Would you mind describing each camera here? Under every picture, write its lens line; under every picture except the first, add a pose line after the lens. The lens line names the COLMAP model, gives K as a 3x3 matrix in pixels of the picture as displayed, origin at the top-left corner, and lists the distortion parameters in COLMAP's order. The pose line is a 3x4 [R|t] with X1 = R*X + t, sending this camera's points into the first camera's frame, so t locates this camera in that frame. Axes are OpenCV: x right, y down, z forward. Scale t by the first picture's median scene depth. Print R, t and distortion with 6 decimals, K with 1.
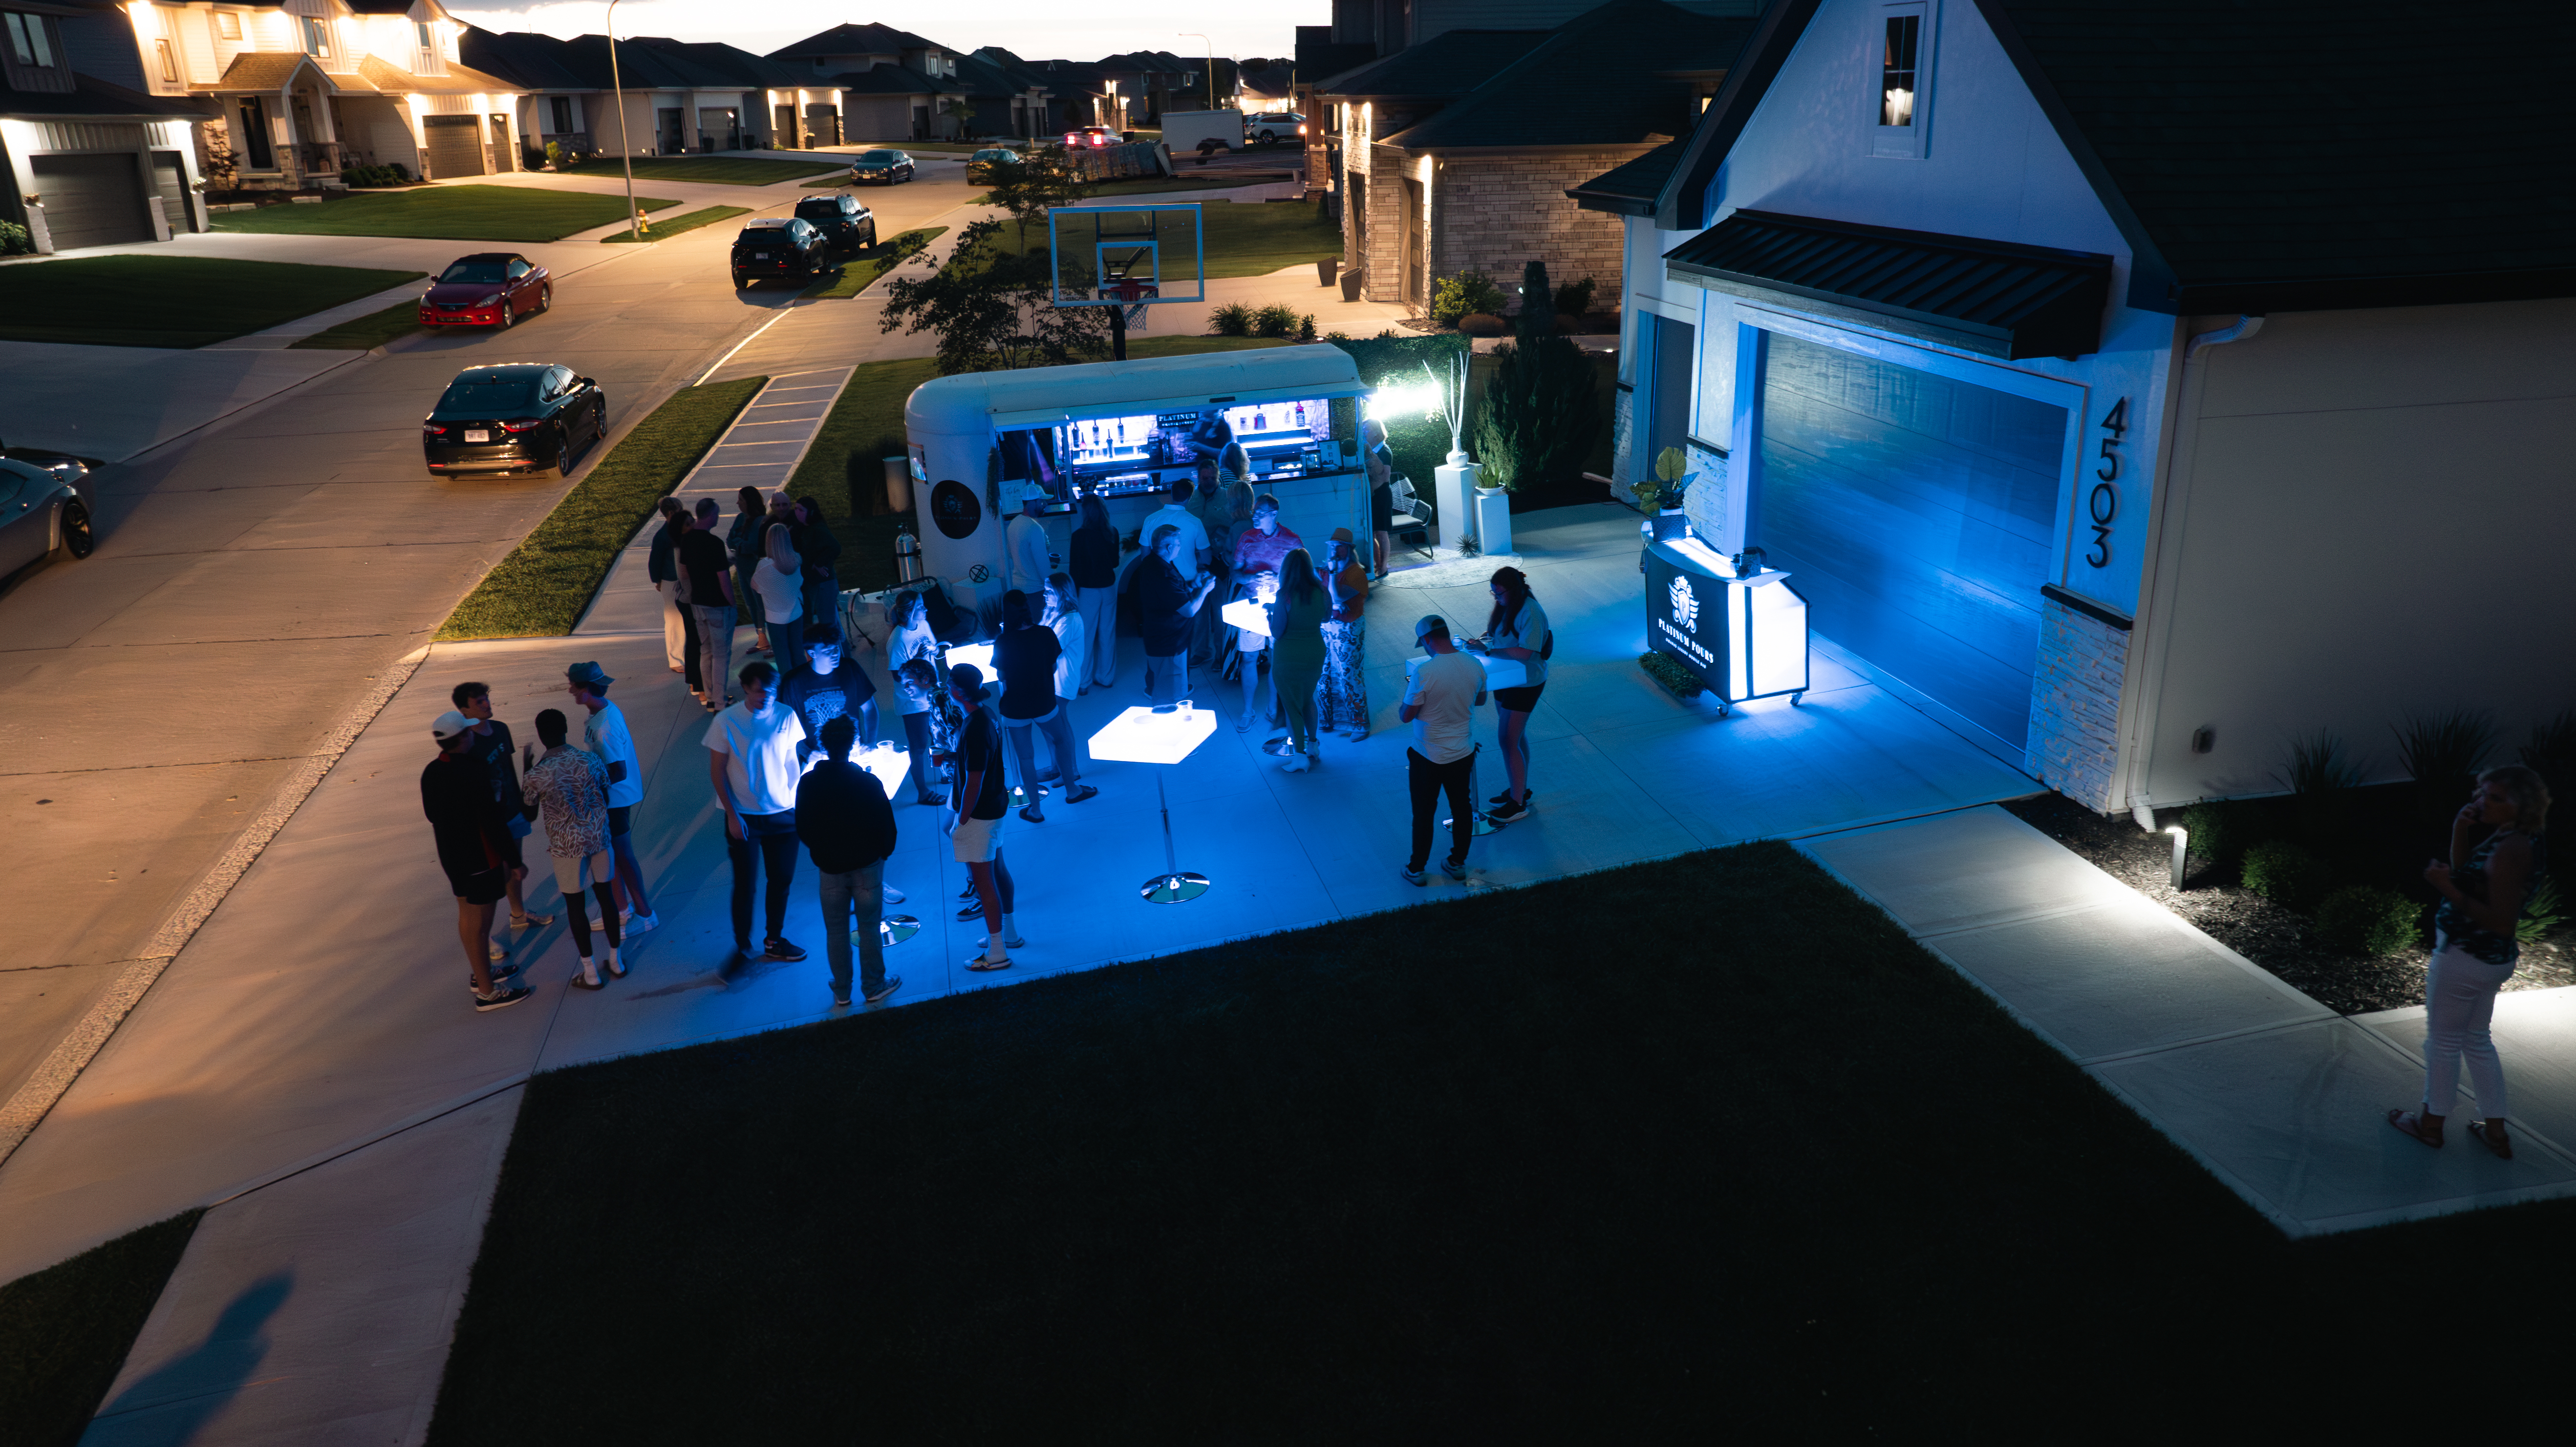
lens RADIAL K [[1884.4, 0, 1288.0], [0, 1884.4, 723.5], [0, 0, 1]] dist [-0.043358, 0.046868]
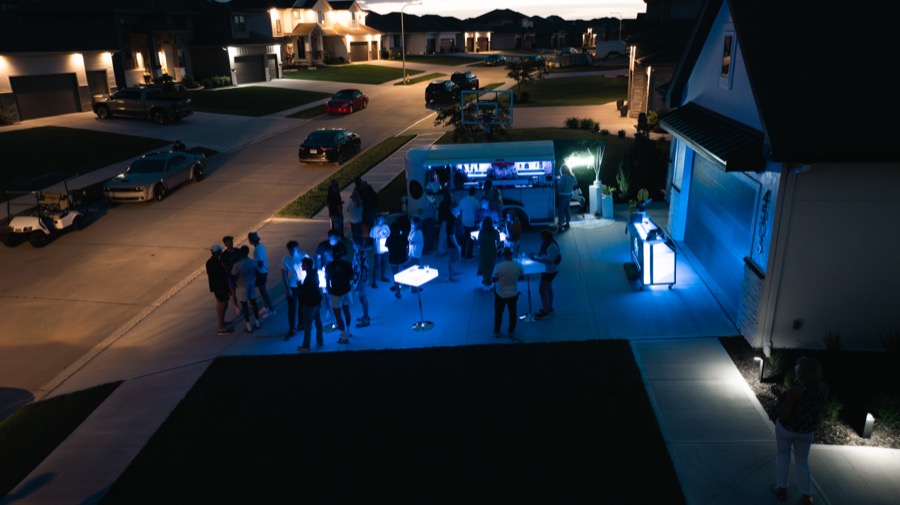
lens RADIAL K [[658.4, 0, 450.0], [0, 658.4, 252.5], [0, 0, 1]] dist [-0.043358, 0.046868]
pose [[0.946648, 0.102716, -0.305462, 0.105377], [-0.100589, 0.994668, 0.022740, -0.021300], [0.306169, 0.009199, 0.951933, 0.002253]]
